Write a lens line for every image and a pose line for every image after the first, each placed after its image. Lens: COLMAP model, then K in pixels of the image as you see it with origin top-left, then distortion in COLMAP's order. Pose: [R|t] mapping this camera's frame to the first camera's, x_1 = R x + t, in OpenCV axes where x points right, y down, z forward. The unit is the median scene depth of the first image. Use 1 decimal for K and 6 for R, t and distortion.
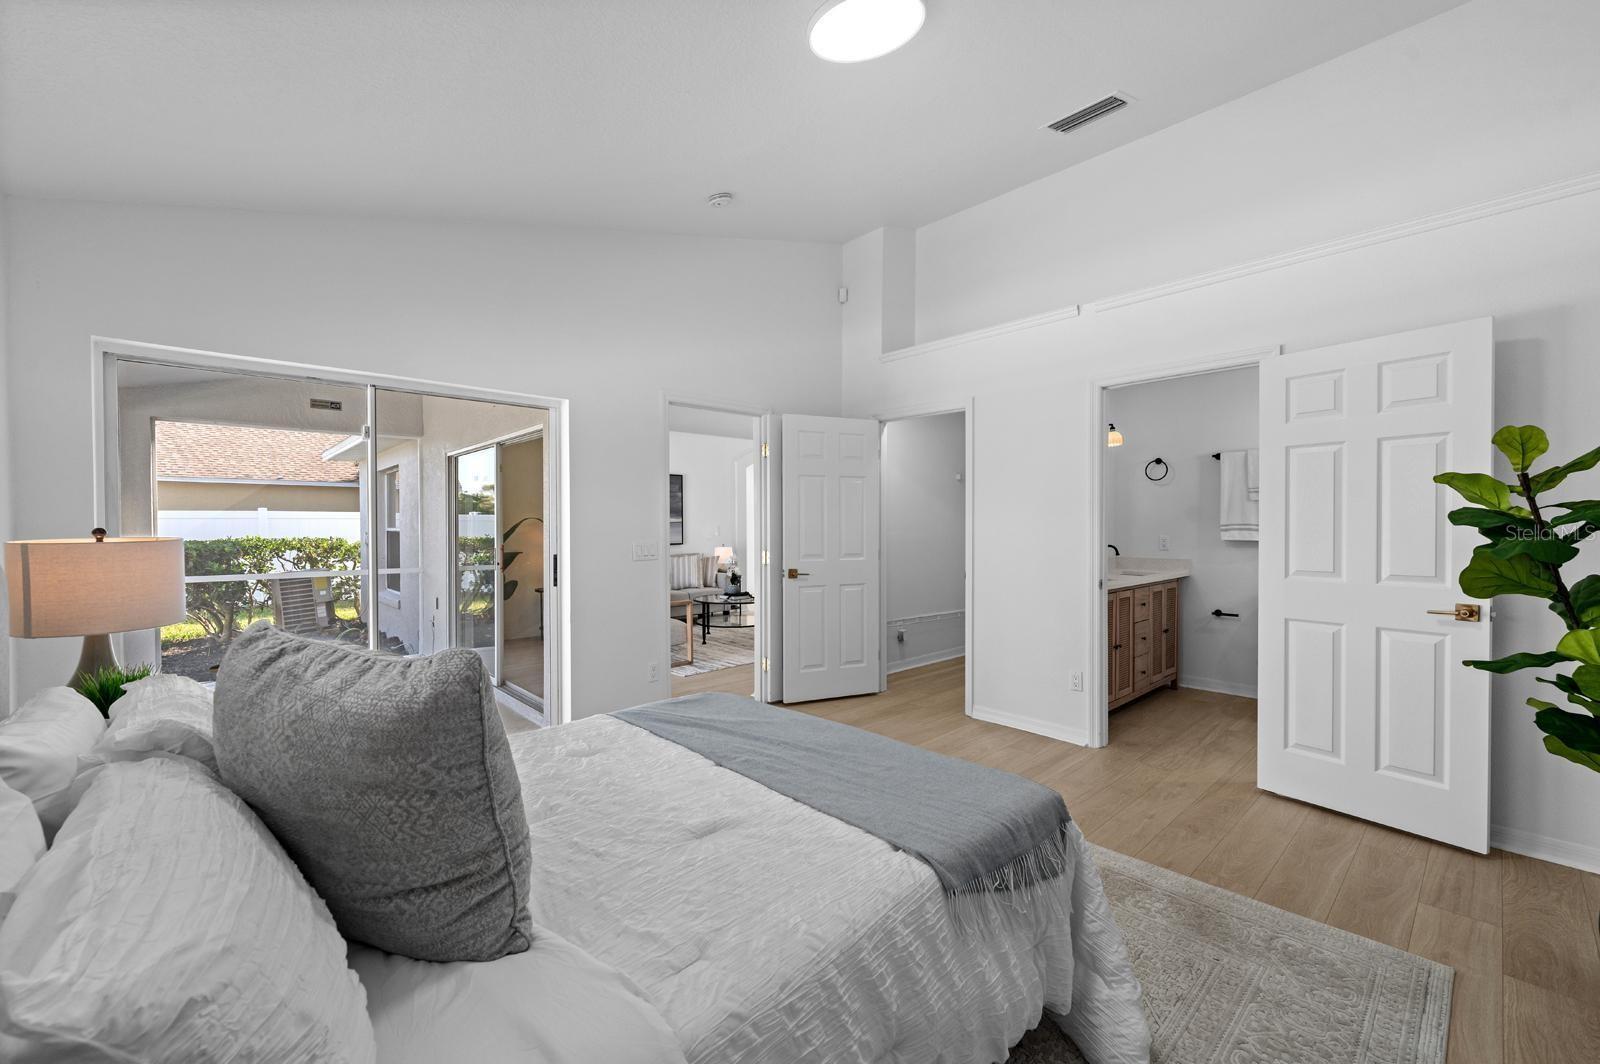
lens RADIAL K [[645.3, 0, 798.9], [0, 645.3, 533.4], [0, 0, 1]] dist [0.000716, 0.000018]
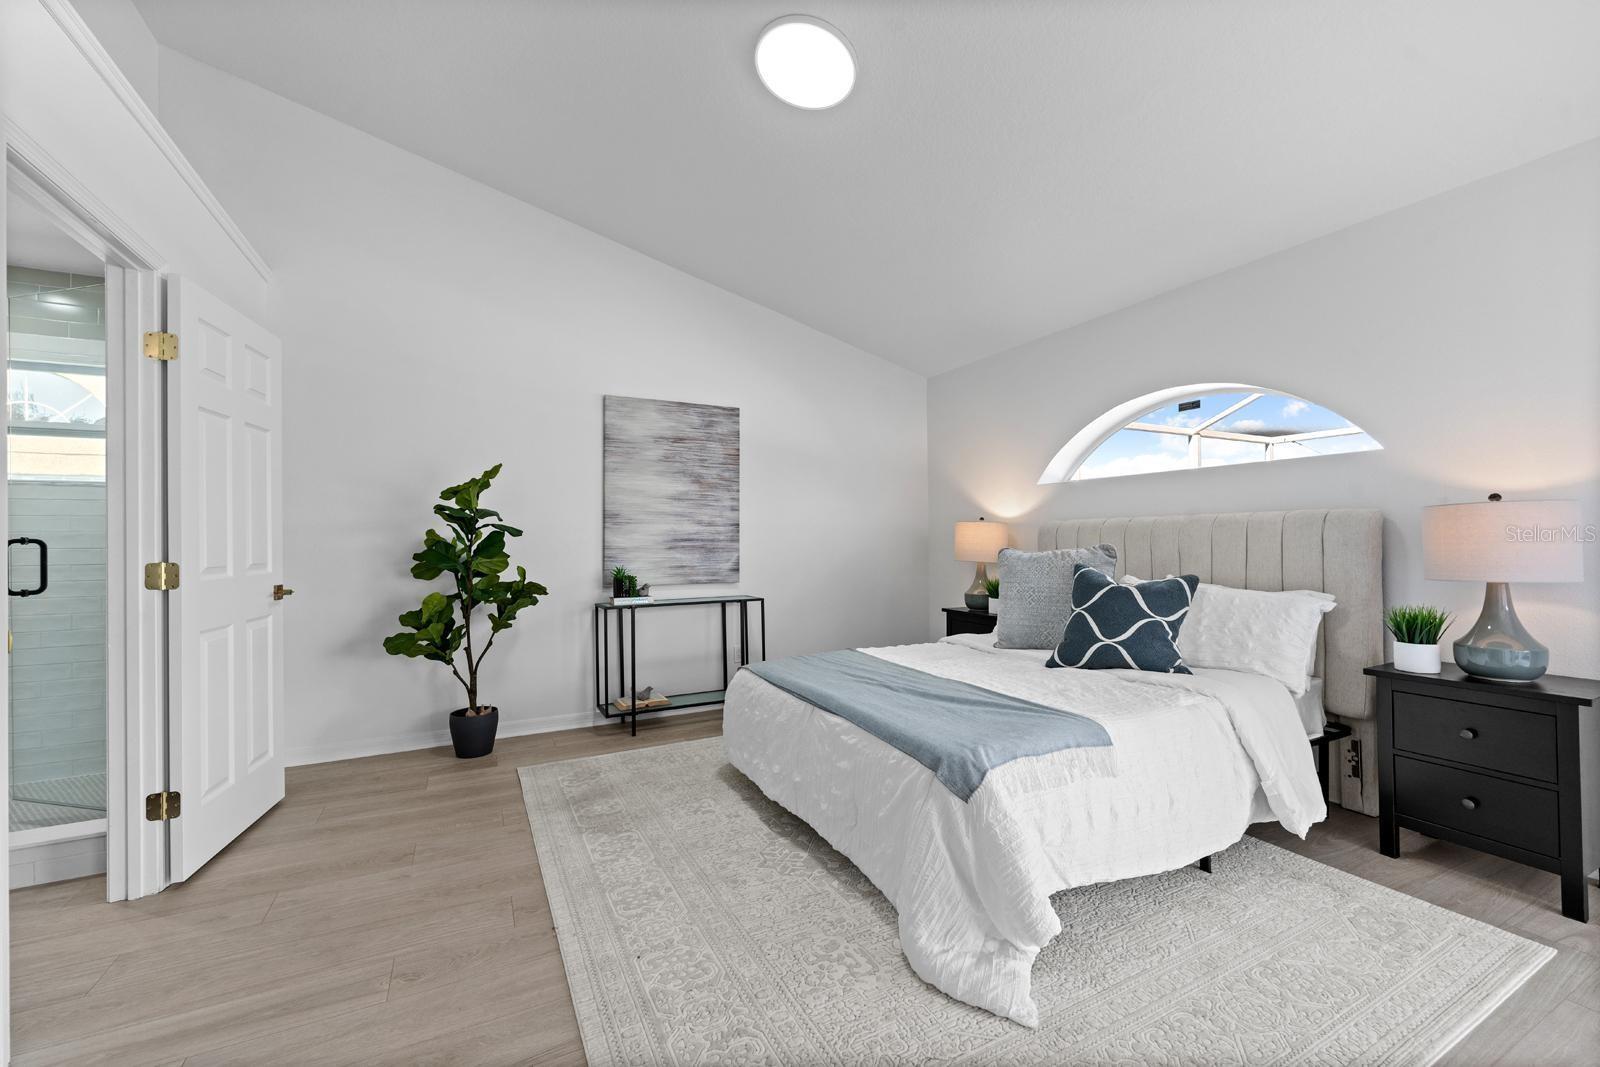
lens RADIAL K [[641.6, 0, 801.1], [0, 641.6, 536.1], [0, 0, 1]] dist [-0.000324, -0.000025]
pose [[-0.964926, 0.003061, 0.262504, -0.079568], [0.004776, 0.999971, 0.005896, 0.009383], [-0.262478, 0.006943, -0.964913, 0.933482]]
